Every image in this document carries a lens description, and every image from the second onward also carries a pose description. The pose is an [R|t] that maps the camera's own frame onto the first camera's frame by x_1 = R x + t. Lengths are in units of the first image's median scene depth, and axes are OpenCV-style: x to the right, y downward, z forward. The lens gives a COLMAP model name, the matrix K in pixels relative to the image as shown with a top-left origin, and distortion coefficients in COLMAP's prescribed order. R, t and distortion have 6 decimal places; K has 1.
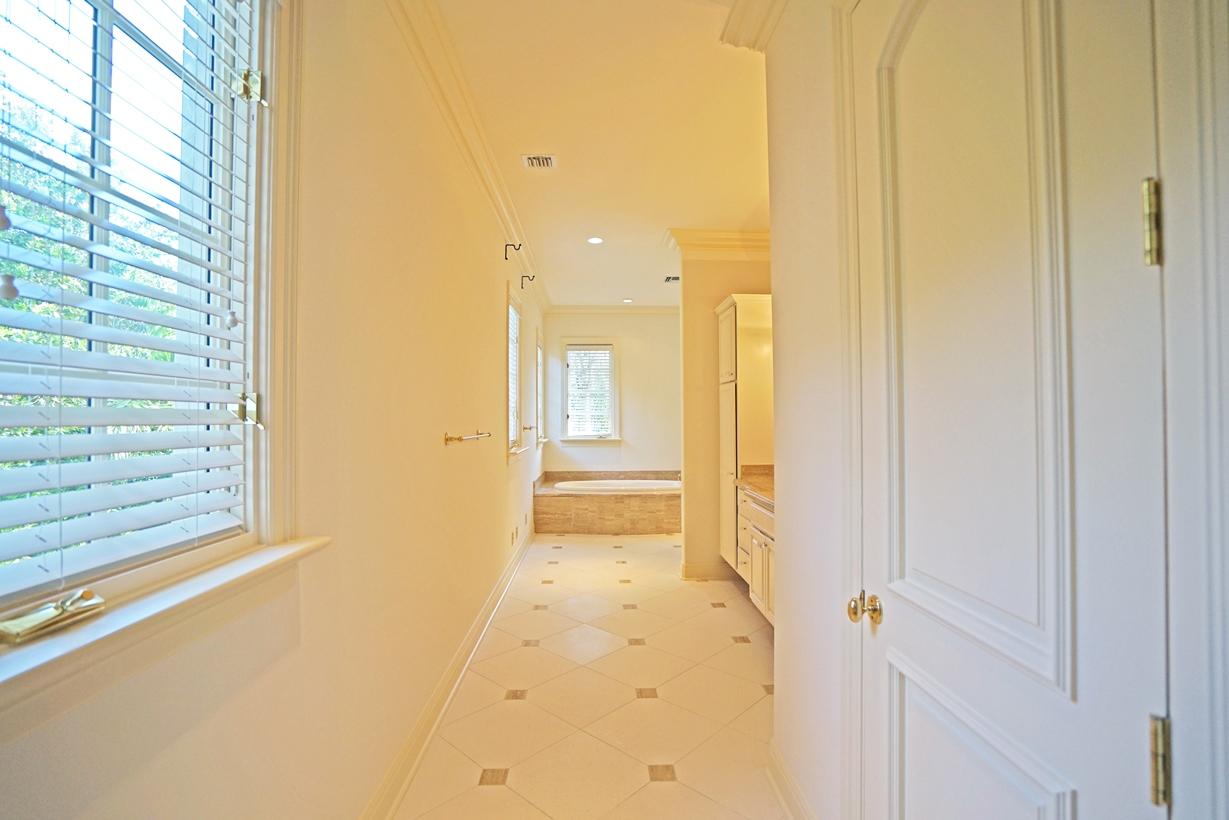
lens RADIAL K [[584.2, 0, 585.0], [0, 584.2, 397.2], [0, 0, 1]] dist [-0.074790, 0.026817]
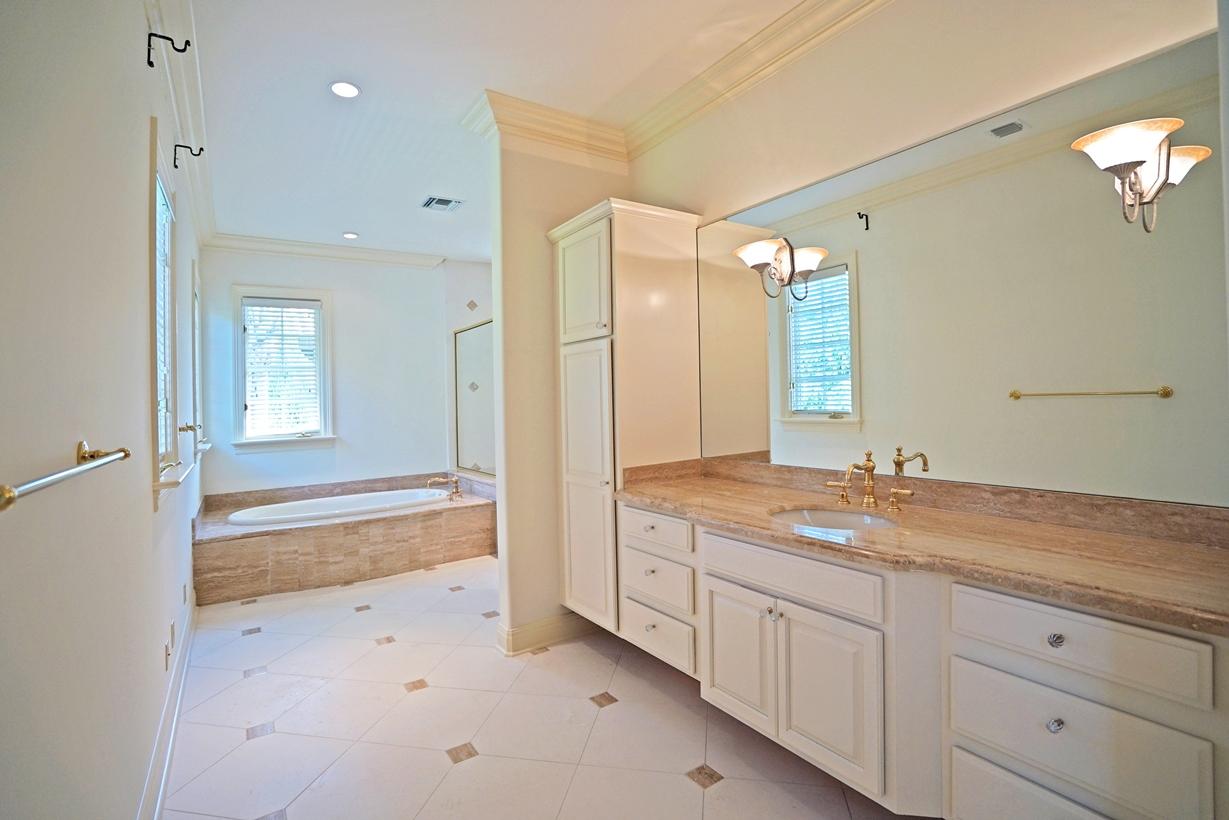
lens RADIAL K [[576.3, 0, 616.3], [0, 576.3, 380.3], [0, 0, 1]] dist [-0.059590, 0.025786]
pose [[0.820375, -0.009079, 0.571753, -0.060322], [0.014184, 0.999889, -0.004474, 0.014330], [-0.571650, 0.011780, 0.820413, 0.298937]]
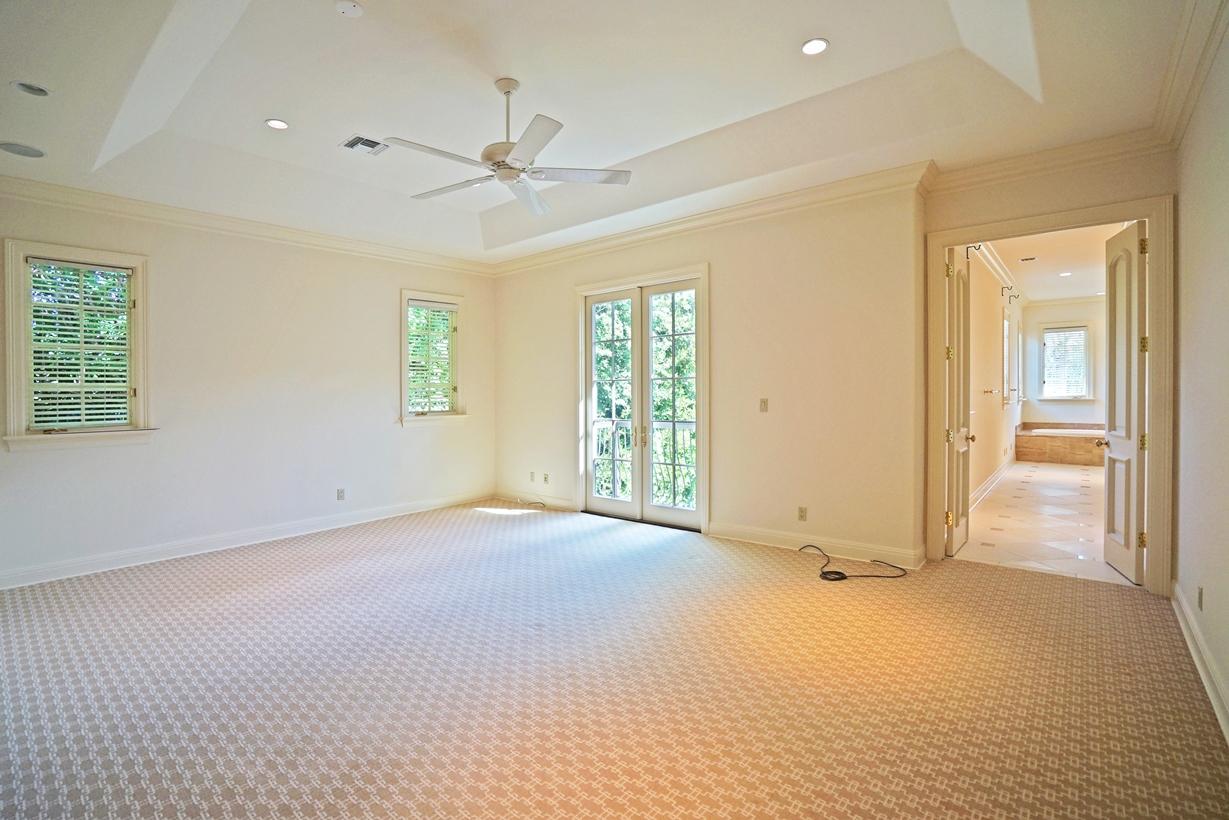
lens RADIAL K [[584.2, 0, 585.0], [0, 584.2, 397.2], [0, 0, 1]] dist [-0.074790, 0.026817]
pose [[0.756836, 0.011109, -0.653511, 0.019115], [0.018868, 0.999068, 0.038833, -0.002504], [0.653333, -0.041721, 0.755921, -0.794425]]
